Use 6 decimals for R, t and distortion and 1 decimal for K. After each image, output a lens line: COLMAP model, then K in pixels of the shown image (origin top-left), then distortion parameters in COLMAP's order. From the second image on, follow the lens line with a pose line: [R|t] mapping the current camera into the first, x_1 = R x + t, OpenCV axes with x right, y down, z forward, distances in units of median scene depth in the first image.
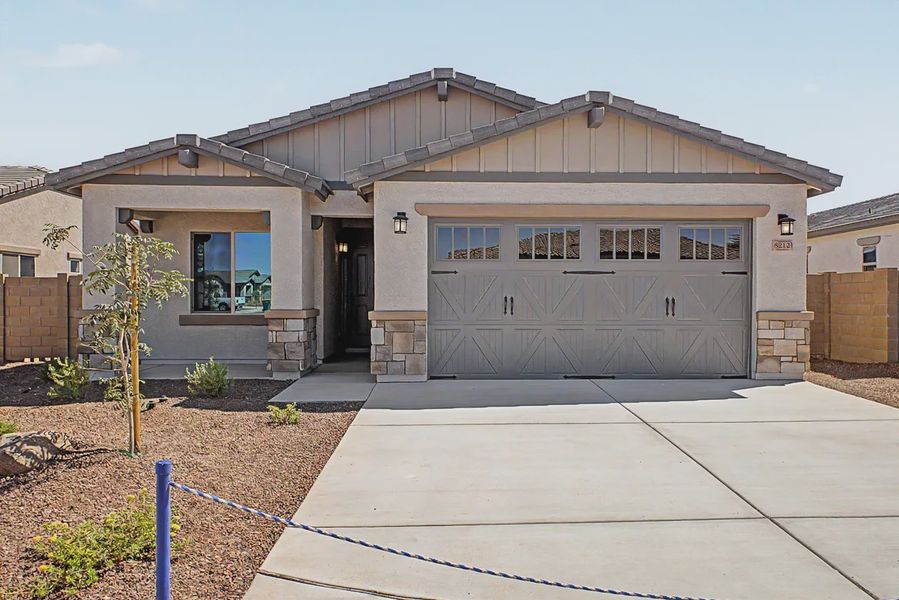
lens RADIAL K [[680.4, 0, 449.5], [0, 680.4, 300.0], [0, 0, 1]] dist [0.011193, 0.002250]
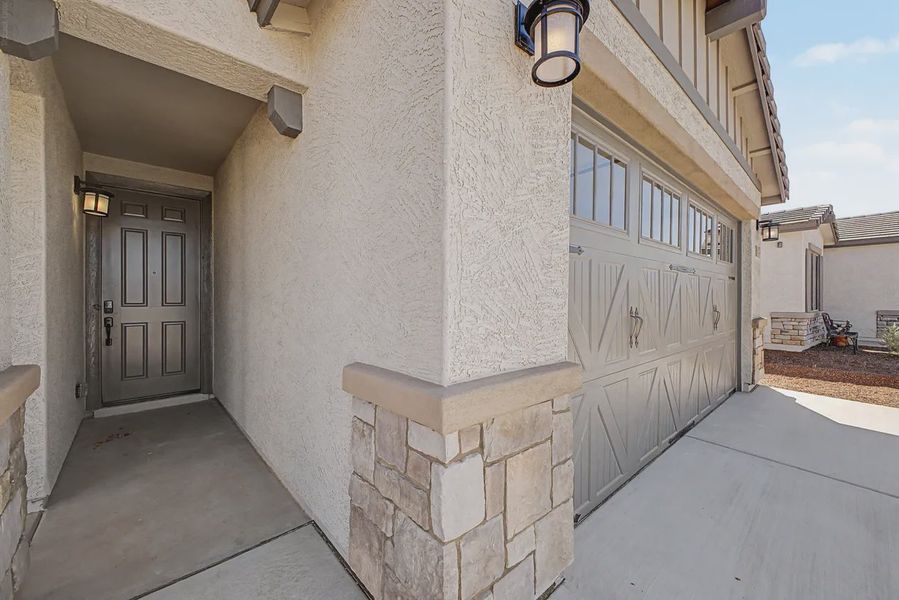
lens RADIAL K [[361.5, 0, 449.9], [0, 361.5, 296.8], [0, 0, 1]] dist [0.027790, -0.000011]
pose [[0.767765, 0.000727, 0.640732, -0.183556], [-0.000842, 1.000000, -0.000126, -0.014078], [-0.640732, -0.000443, 0.767765, 0.881889]]
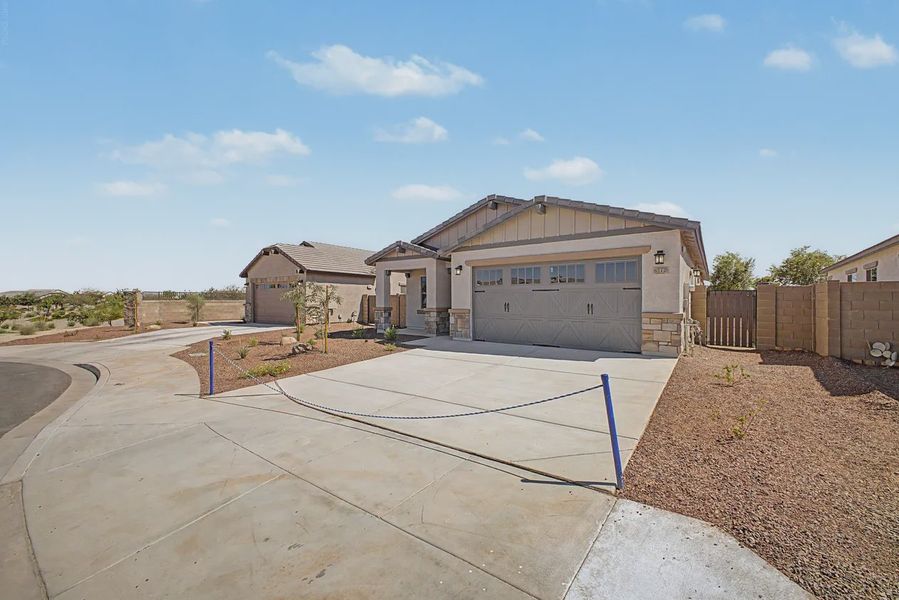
lens RADIAL K [[356.5, 0, 449.5], [0, 356.5, 300.0], [0, 0, 1]] dist [0.002317, 0.000125]
pose [[0.770075, -0.003245, -0.637945, 0.637344], [-0.003334, 0.999953, -0.009112, -0.003121], [0.637945, 0.009144, 0.770028, 0.064764]]
